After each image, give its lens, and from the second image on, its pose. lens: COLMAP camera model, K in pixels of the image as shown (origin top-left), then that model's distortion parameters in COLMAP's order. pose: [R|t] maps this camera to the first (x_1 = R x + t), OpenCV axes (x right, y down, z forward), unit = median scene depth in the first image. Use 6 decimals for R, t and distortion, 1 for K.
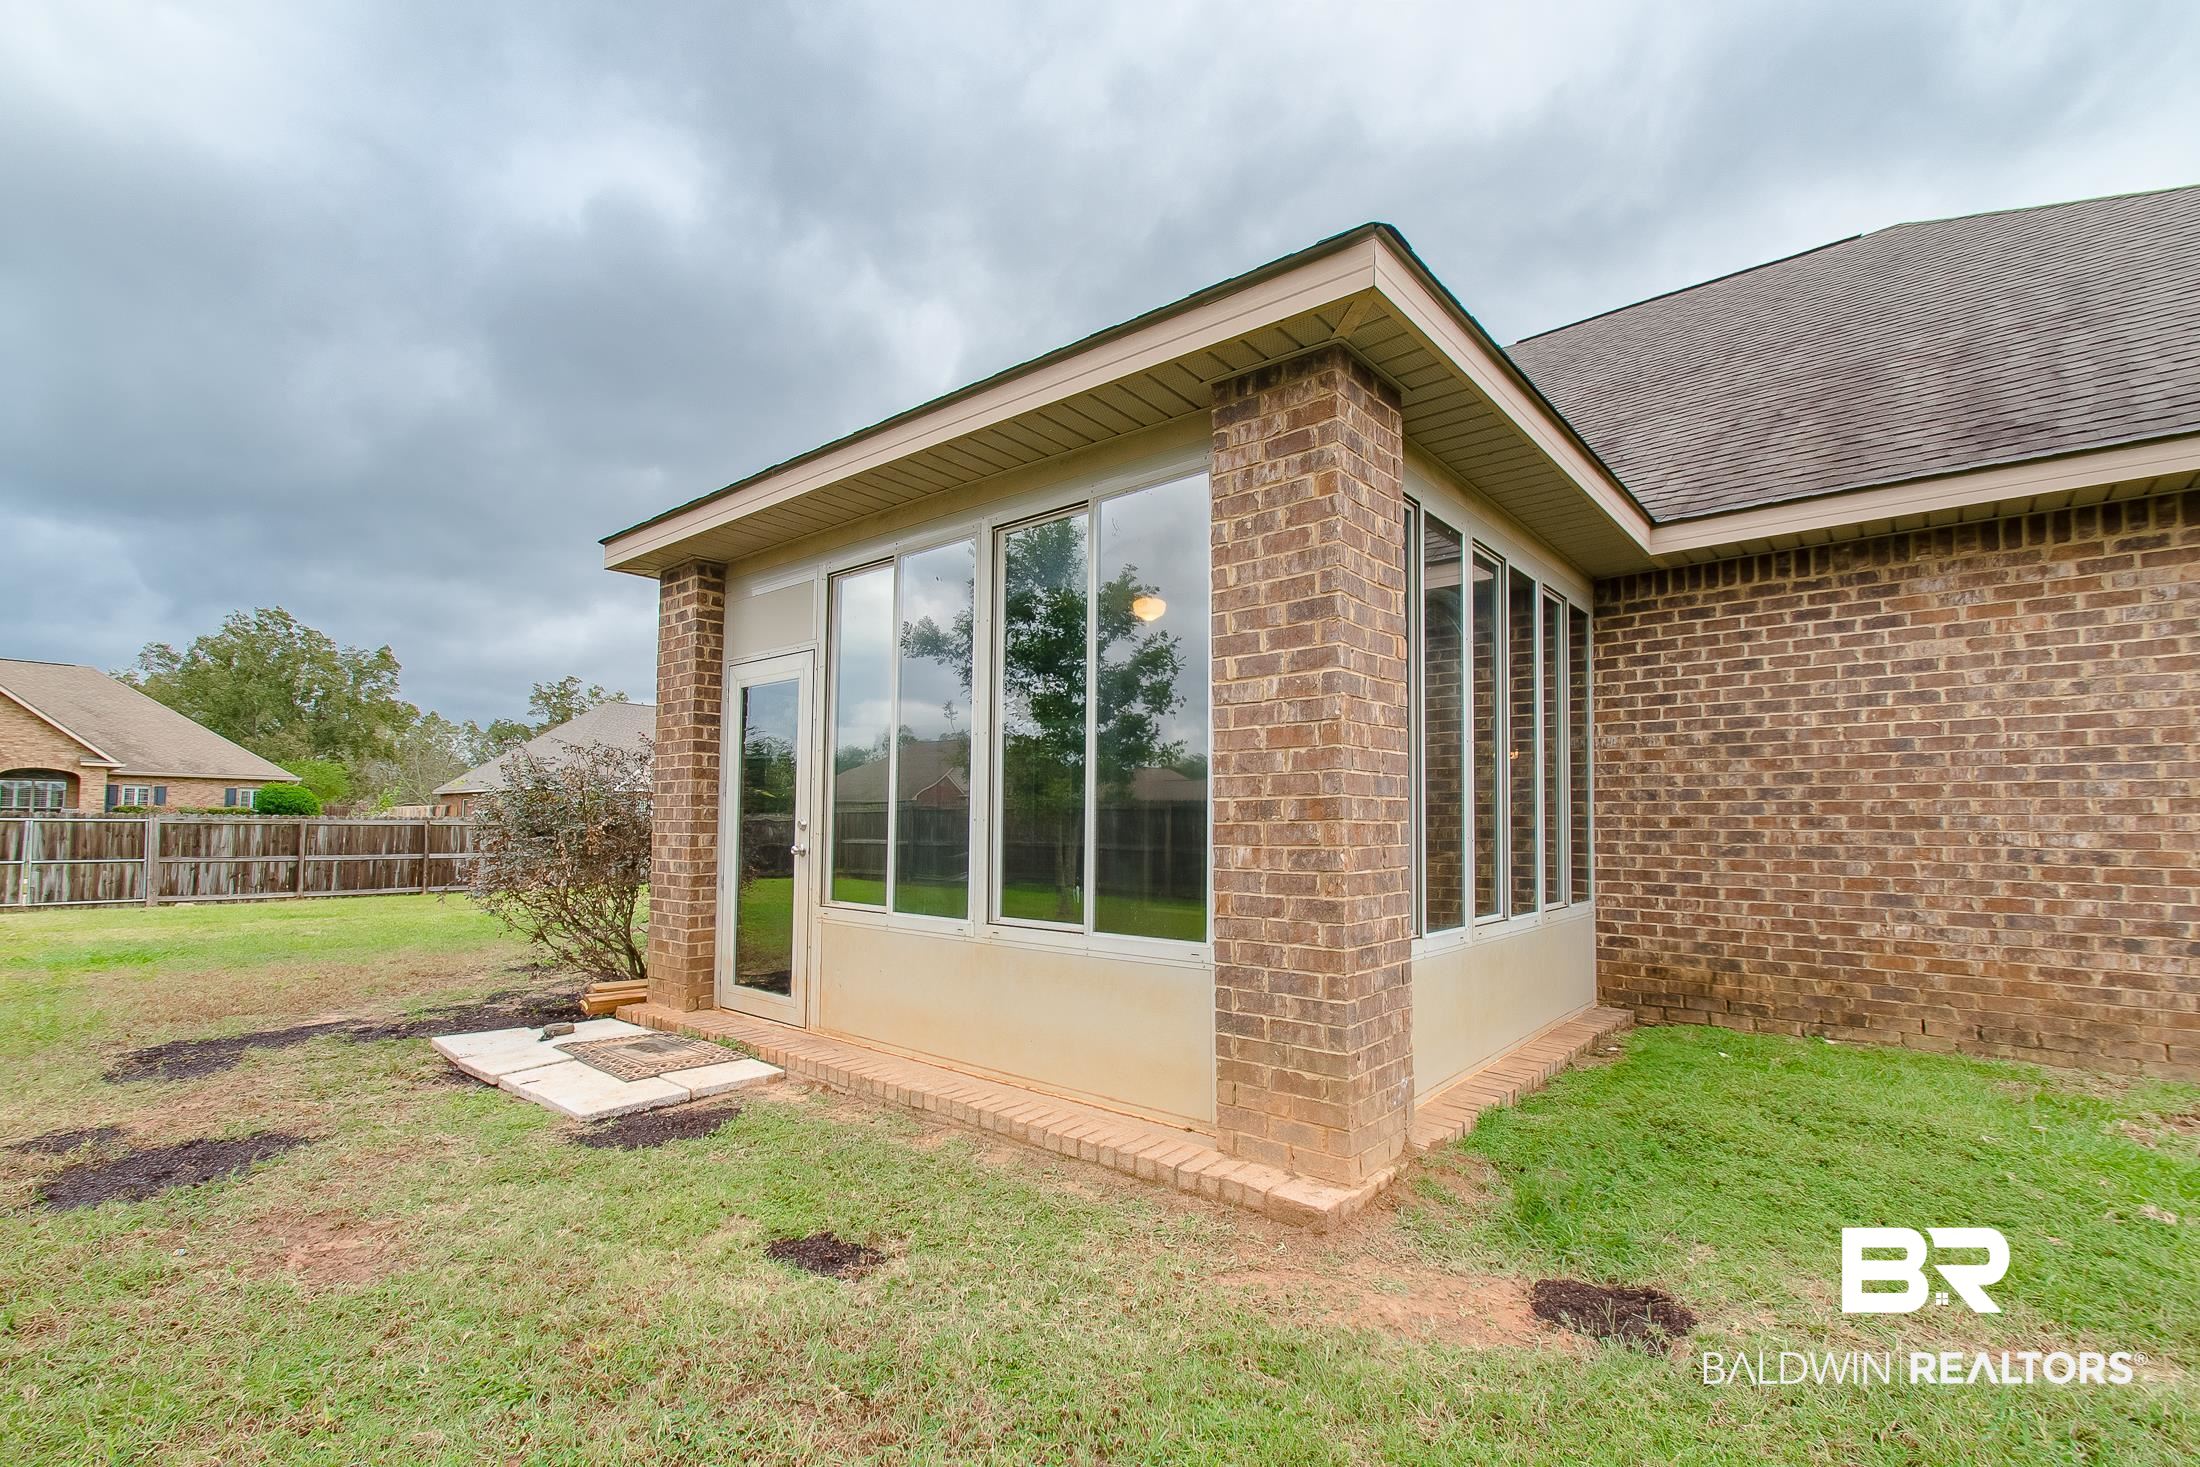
lens RADIAL K [[969.2, 0, 1095.6], [0, 969.2, 780.2], [0, 0, 1]] dist [0.000713, -0.000830]
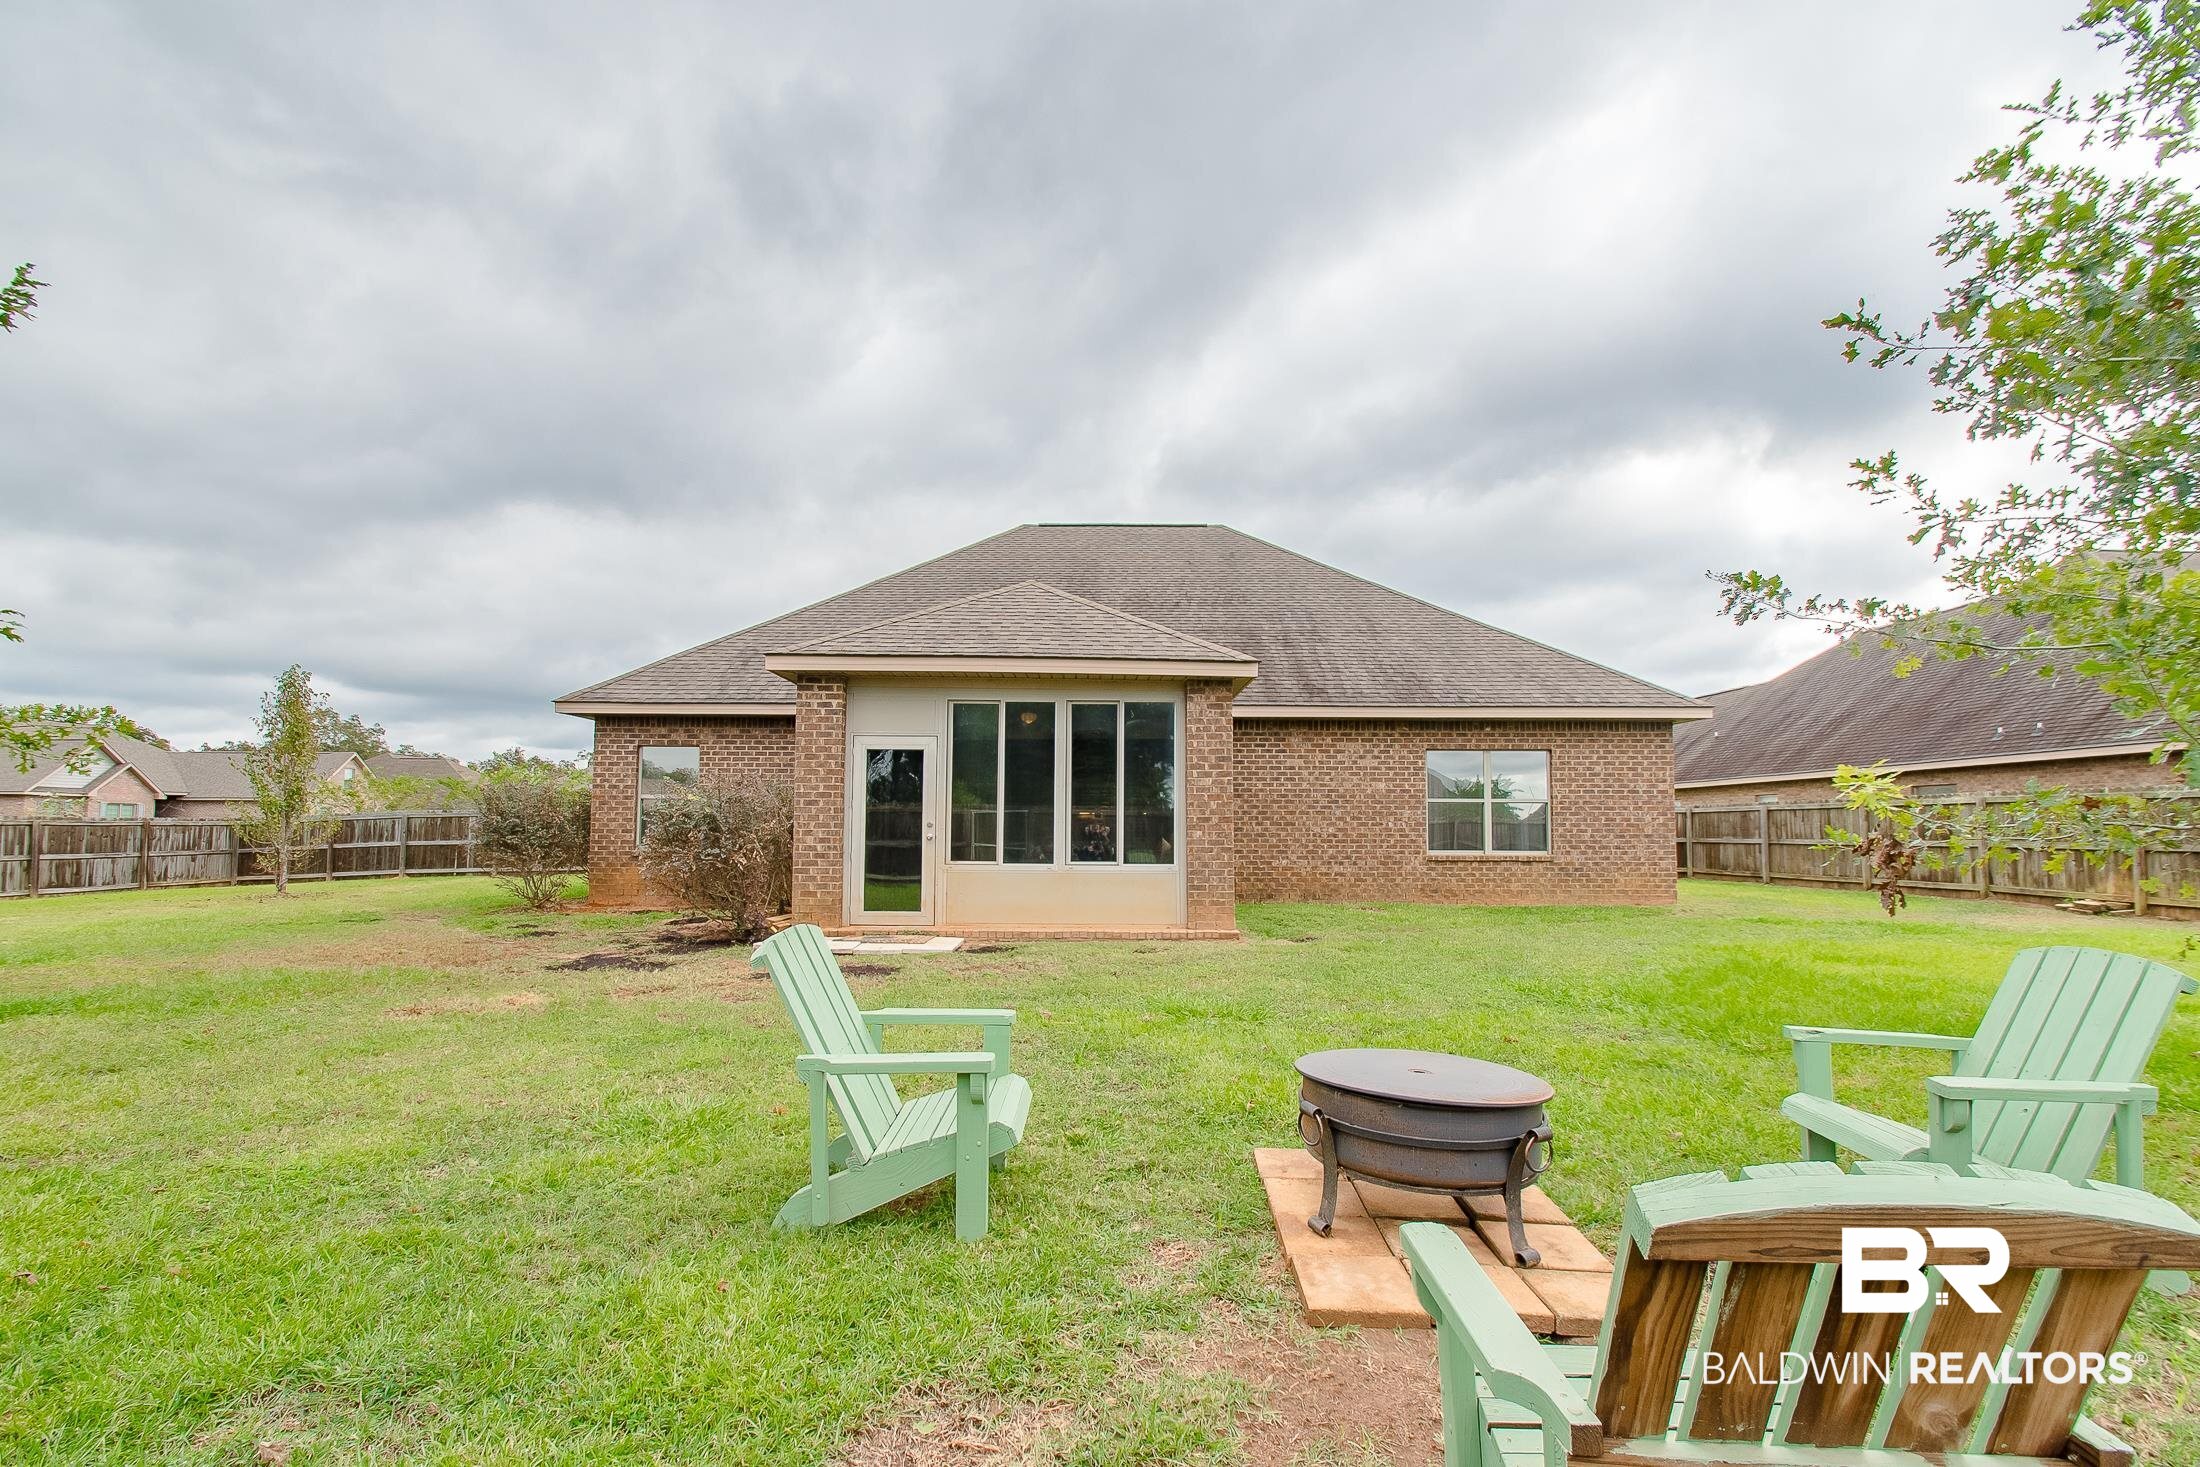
lens RADIAL K [[969.2, 0, 1095.6], [0, 969.2, 780.2], [0, 0, 1]] dist [0.000713, -0.000830]
pose [[0.756551, 0.033853, 0.653058, -1.616205], [-0.037522, 0.999261, -0.008331, -0.043596], [-0.652858, -0.018202, 0.757262, -0.867772]]
